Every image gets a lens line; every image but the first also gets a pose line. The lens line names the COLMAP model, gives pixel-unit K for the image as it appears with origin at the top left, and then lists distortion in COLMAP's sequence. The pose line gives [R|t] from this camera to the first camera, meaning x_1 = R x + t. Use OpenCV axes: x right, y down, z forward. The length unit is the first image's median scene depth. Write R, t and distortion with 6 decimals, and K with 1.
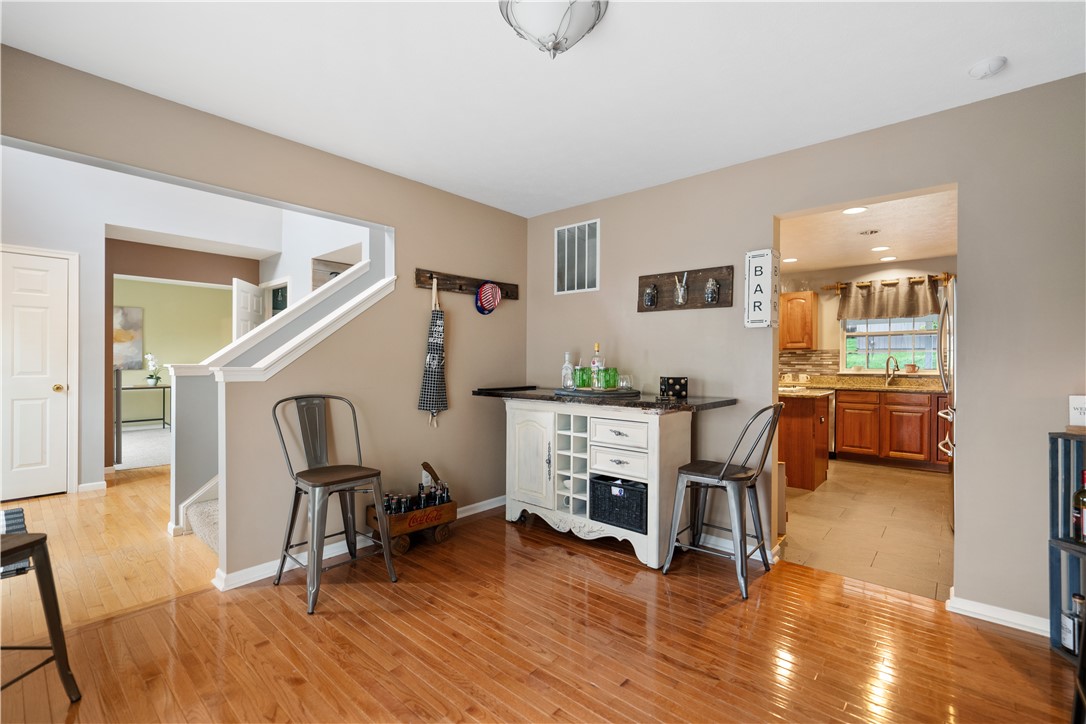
lens RADIAL K [[484.7, 0, 544.6], [0, 484.7, 363.3], [0, 0, 1]] dist [-0.006936, 0.004373]
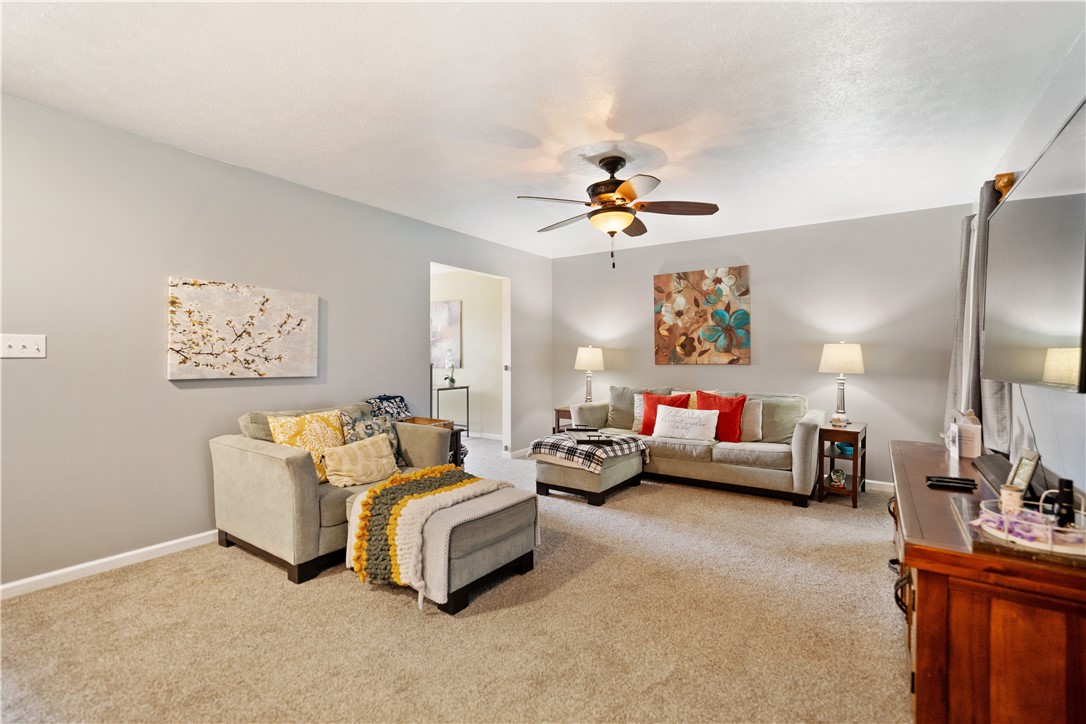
lens RADIAL K [[484.7, 0, 551.8], [0, 484.7, 358.0], [0, 0, 1]] dist [-0.006936, 0.004373]
pose [[0.118748, -0.003398, -0.992919, 0.113889], [-0.008120, 0.999957, -0.004393, -0.005537], [0.992891, 0.008584, 0.118716, 1.442844]]
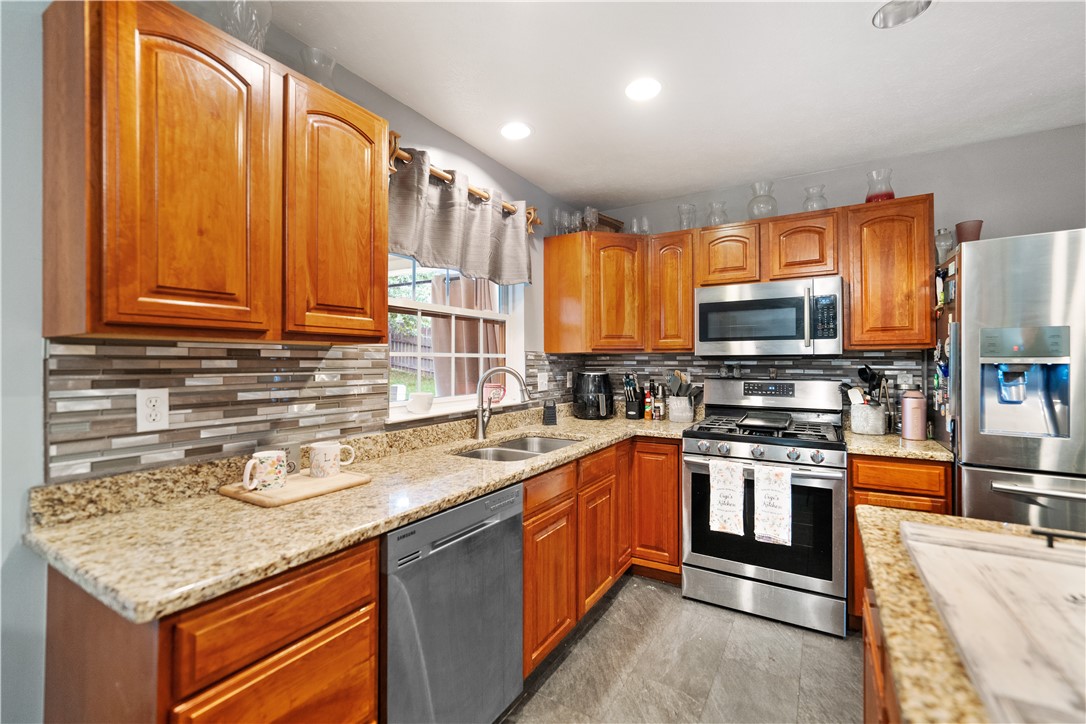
lens RADIAL K [[465.9, 0, 547.5], [0, 465.9, 359.7], [0, 0, 1]] dist [-0.008138, 0.003416]
pose [[-0.170942, 0.001871, 0.985279, 0.320196], [0.003276, 0.999994, -0.001330, -0.021127], [-0.985276, 0.003001, -0.170947, 1.050901]]
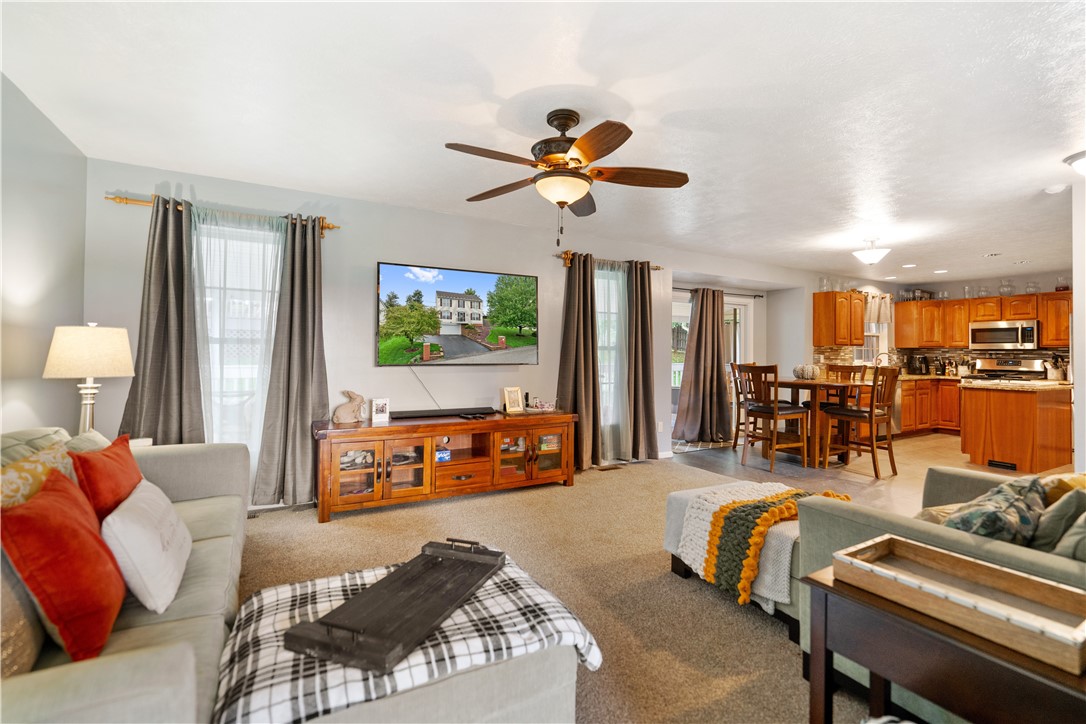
lens RADIAL K [[484.7, 0, 545.1], [0, 484.7, 346.6], [0, 0, 1]] dist [-0.006936, 0.004373]
pose [[0.346126, 0.010003, 0.938135, -0.834003], [-0.004319, 0.999950, -0.009068, -0.015628], [-0.938178, -0.000914, 0.346152, 1.433693]]
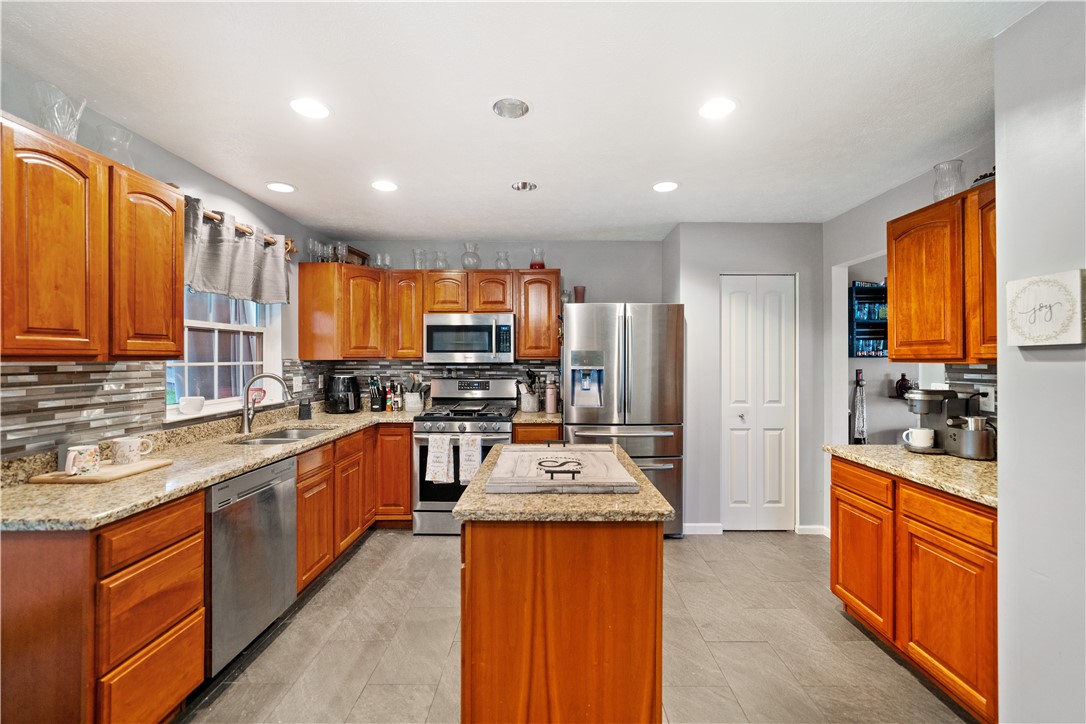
lens RADIAL K [[465.9, 0, 546.7], [0, 465.9, 358.1], [0, 0, 1]] dist [-0.008138, 0.003416]
pose [[-0.646286, -0.002925, 0.763090, 0.144692], [-0.000670, 0.999994, 0.003266, -0.034407], [-0.763095, 0.001599, -0.646285, 1.115280]]
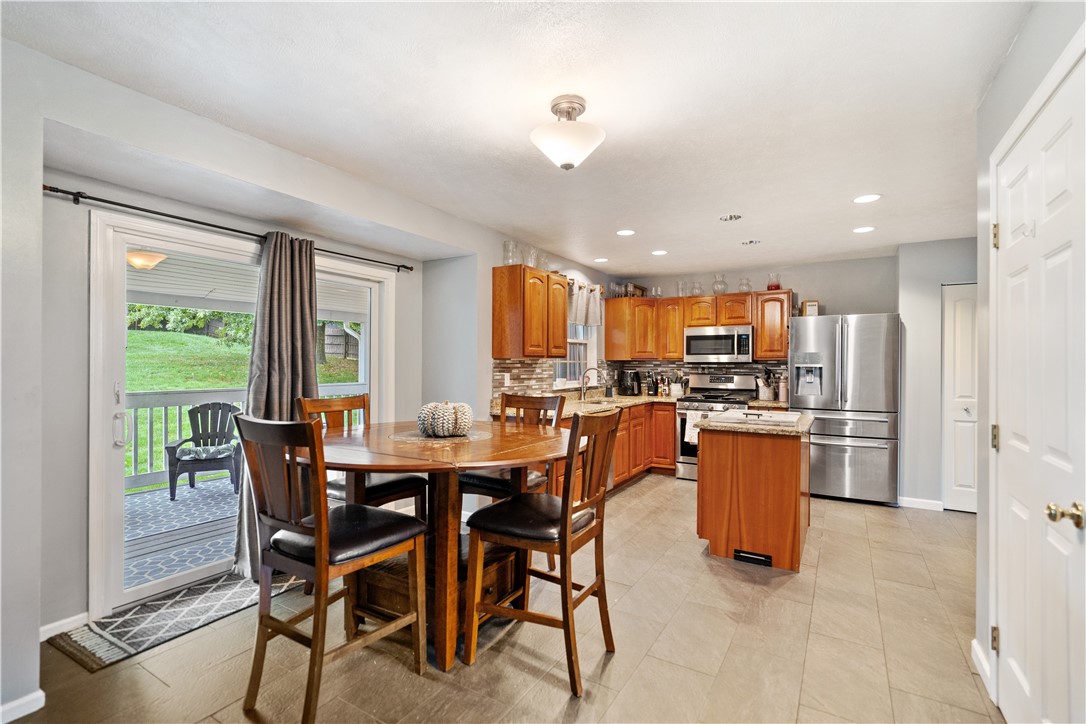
lens RADIAL K [[484.7, 0, 544.8], [0, 484.7, 367.0], [0, 0, 1]] dist [-0.006936, 0.004373]
pose [[-0.155757, -0.011421, 0.987729, -0.171194], [-0.001682, 0.999935, 0.011297, -0.026182], [-0.987794, 0.000098, -0.155766, 1.256195]]
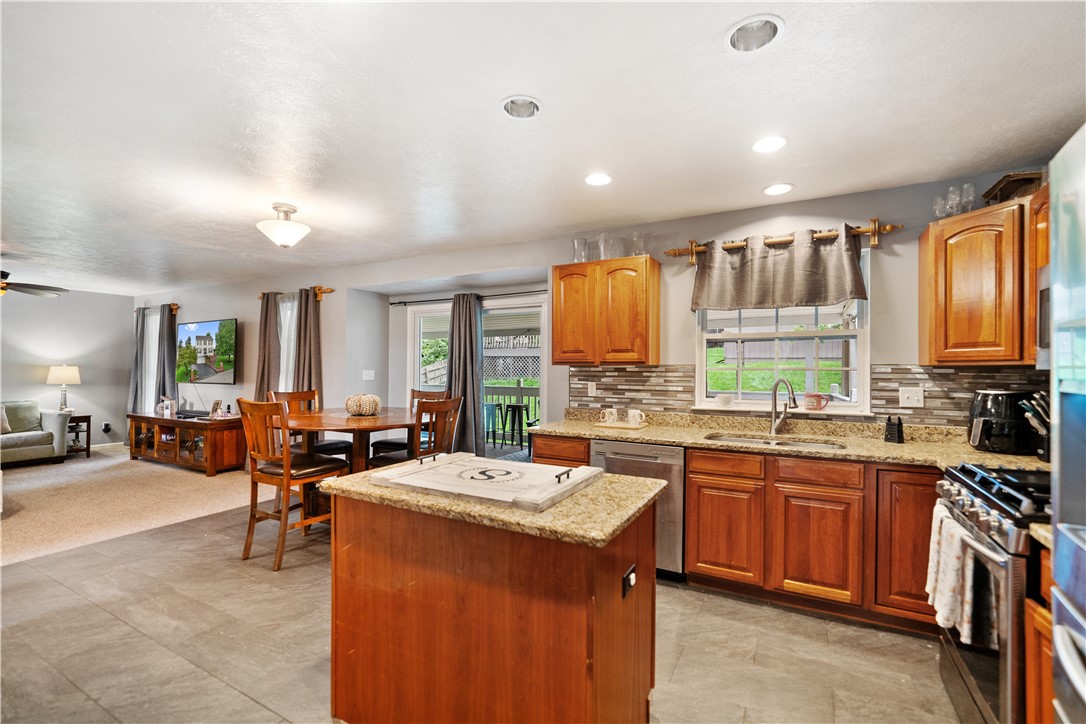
lens RADIAL K [[465.9, 0, 552.8], [0, 465.9, 369.0], [0, 0, 1]] dist [-0.008138, 0.003416]
pose [[0.975727, -0.000452, 0.218990, 0.373486], [0.000380, 1.000000, 0.000373, -0.026567], [-0.218990, -0.000281, 0.975727, 0.577010]]
